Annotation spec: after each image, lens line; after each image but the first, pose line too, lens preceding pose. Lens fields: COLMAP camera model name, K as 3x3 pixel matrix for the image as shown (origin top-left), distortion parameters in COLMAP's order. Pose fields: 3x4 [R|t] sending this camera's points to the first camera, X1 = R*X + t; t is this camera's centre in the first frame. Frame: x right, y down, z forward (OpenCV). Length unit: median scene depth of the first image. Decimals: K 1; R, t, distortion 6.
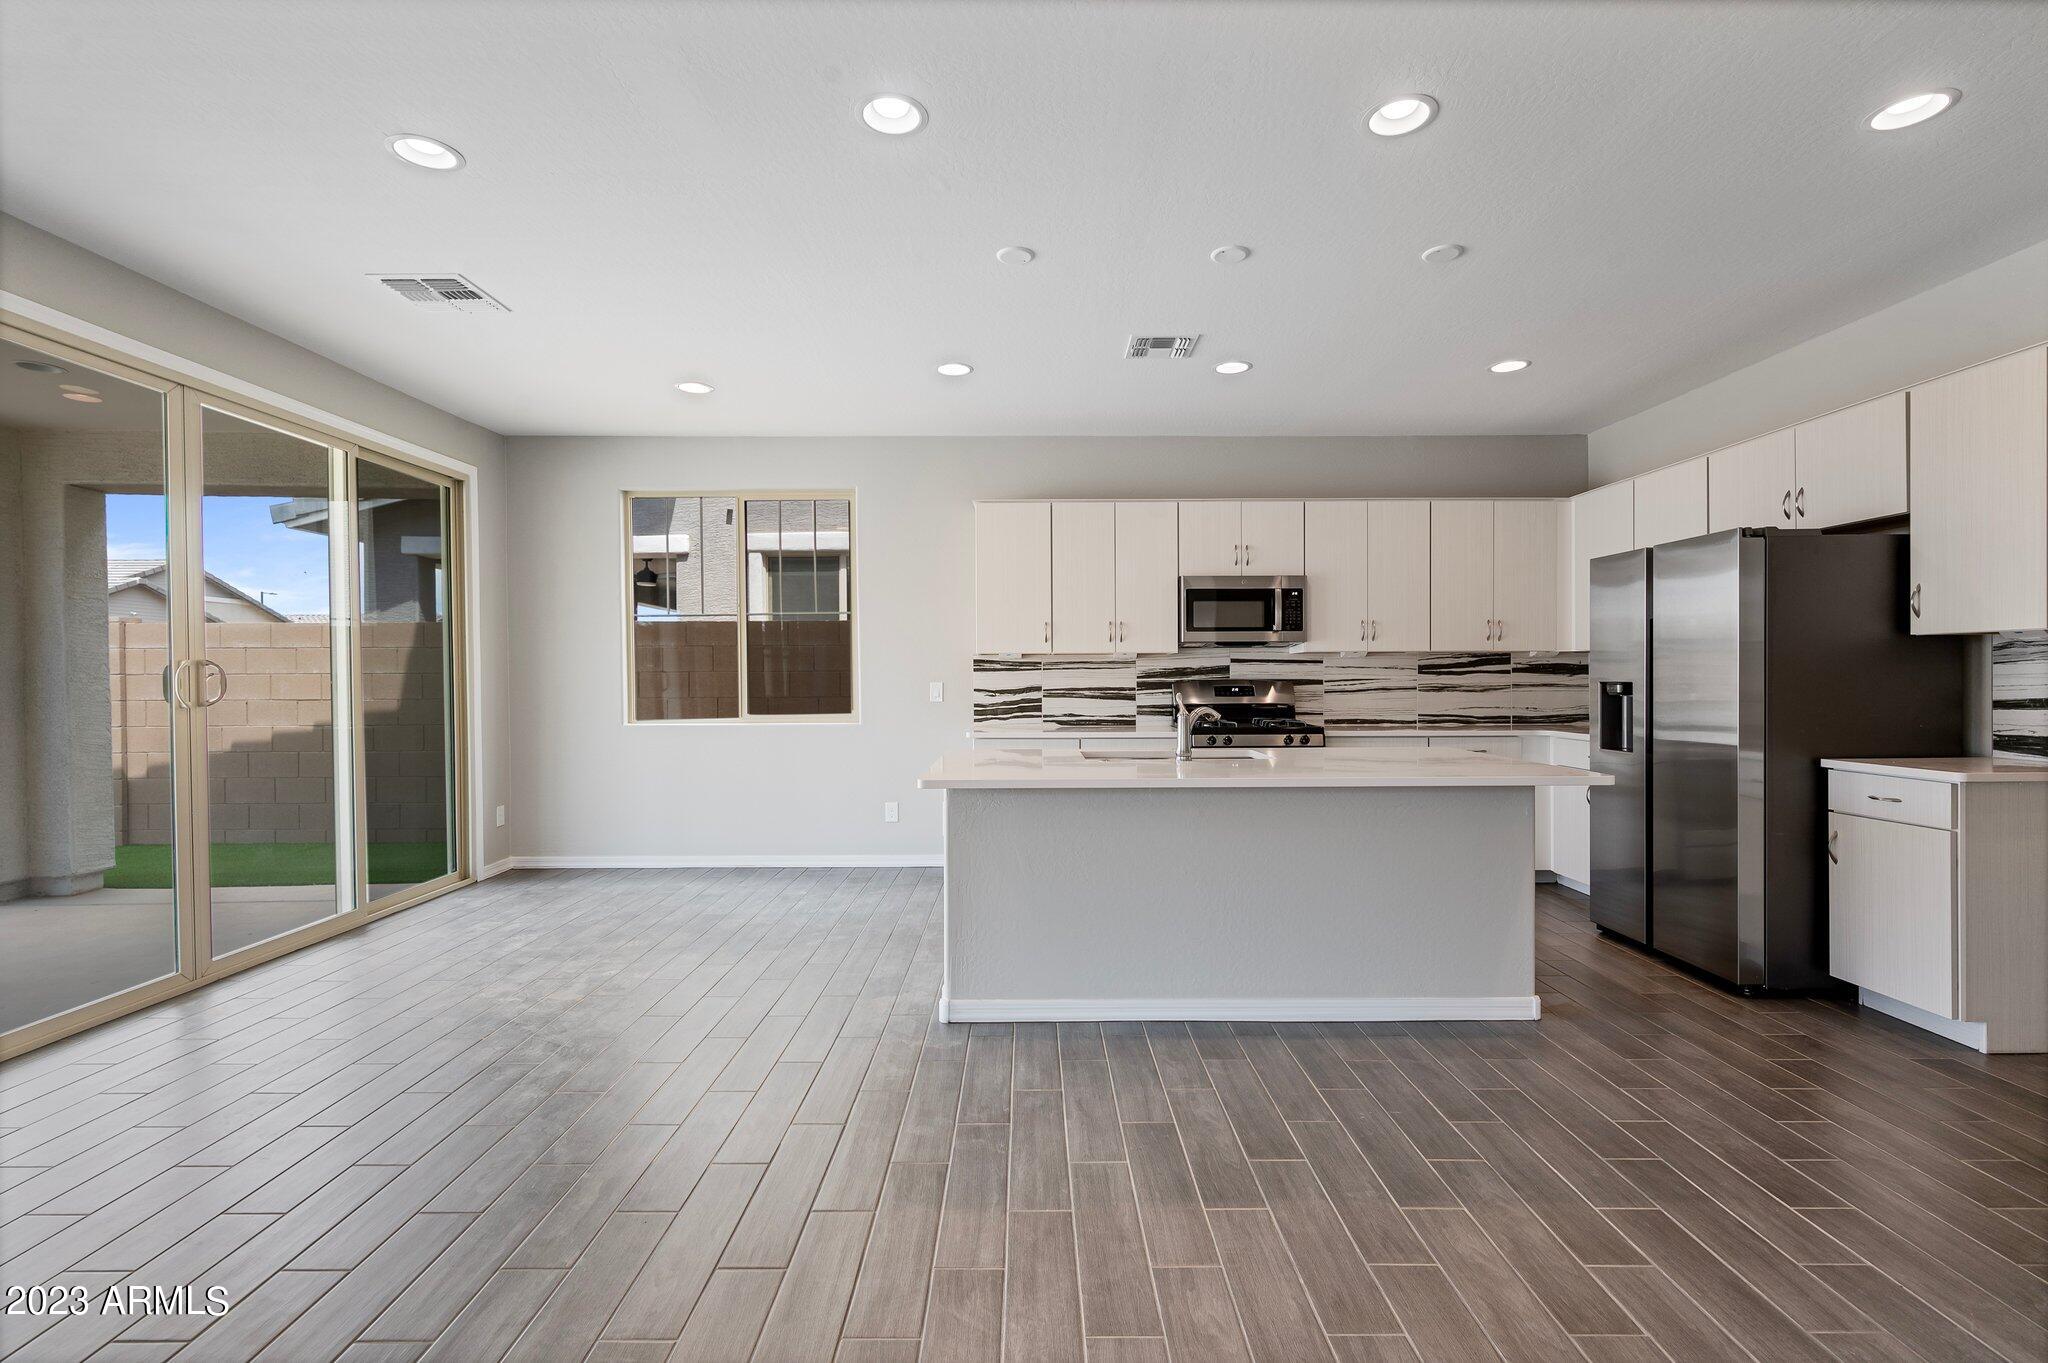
lens RADIAL K [[918.9, 0, 1026.0], [0, 918.9, 681.4], [0, 0, 1]] dist [0.003968, -0.003029]
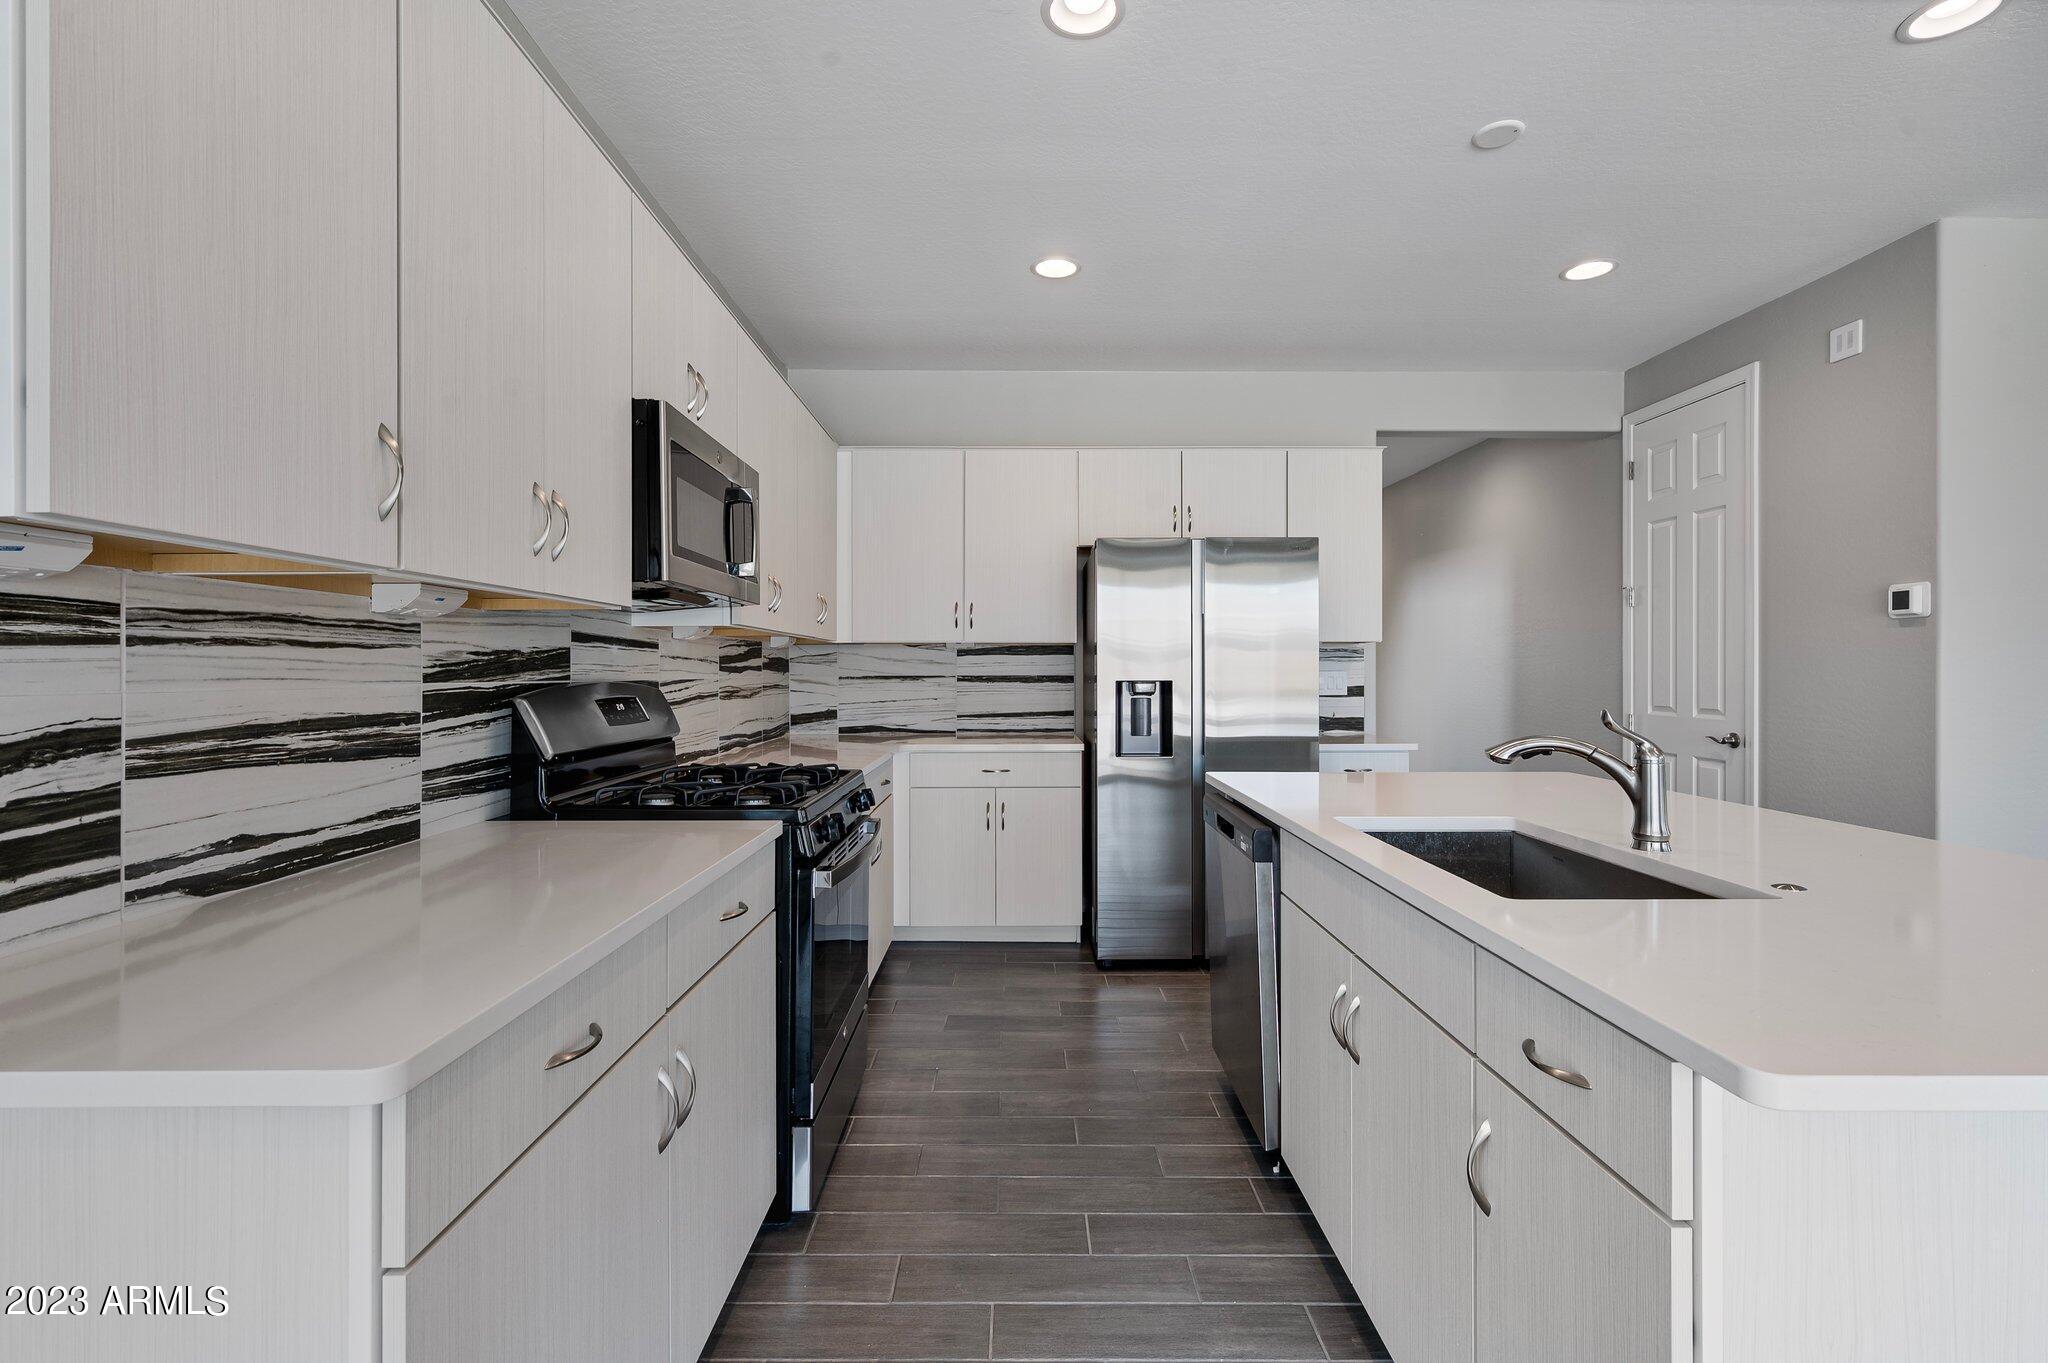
lens RADIAL K [[918.9, 0, 1020.1], [0, 918.9, 665.2], [0, 0, 1]] dist [0.003968, -0.003029]
pose [[-0.007277, 0.009933, 0.999924, -0.185423], [0.007032, 0.999926, -0.009881, -0.004433], [-0.999949, 0.006960, -0.007346, 0.805120]]
